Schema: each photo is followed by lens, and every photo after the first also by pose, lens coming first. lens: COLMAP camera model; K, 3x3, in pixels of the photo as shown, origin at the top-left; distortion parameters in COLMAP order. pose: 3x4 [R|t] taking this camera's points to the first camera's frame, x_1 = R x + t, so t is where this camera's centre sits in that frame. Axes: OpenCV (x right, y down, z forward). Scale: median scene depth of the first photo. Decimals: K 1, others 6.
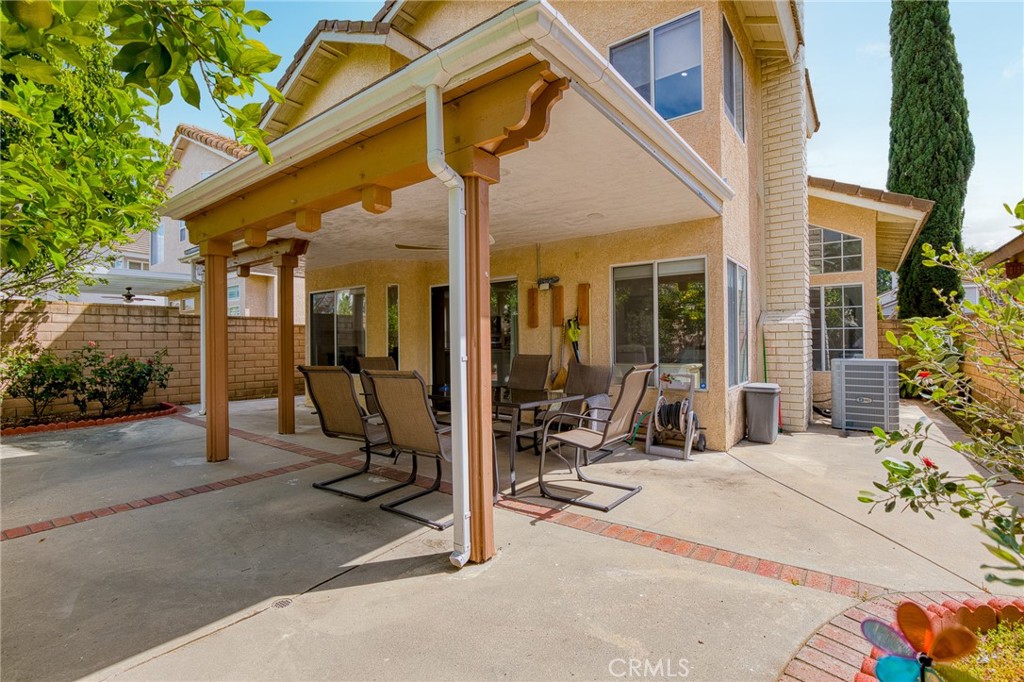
lens RADIAL K [[461.1, 0, 513.2], [0, 461.1, 338.8], [0, 0, 1]] dist [-0.003734, -0.000078]
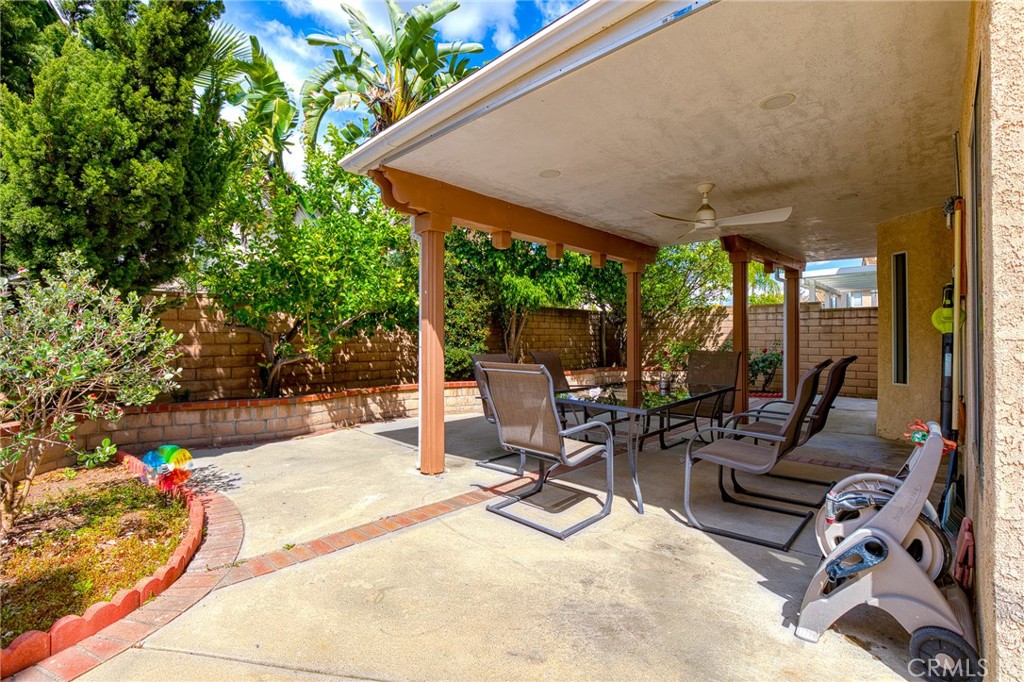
lens RADIAL K [[461.1, 0, 512.2], [0, 461.1, 340.8], [0, 0, 1]] dist [-0.003734, -0.000078]
pose [[-0.106396, 0.013217, -0.994236, 1.032302], [0.007529, 0.999894, 0.012486, 0.004805], [0.994295, -0.006157, -0.106484, 1.028037]]
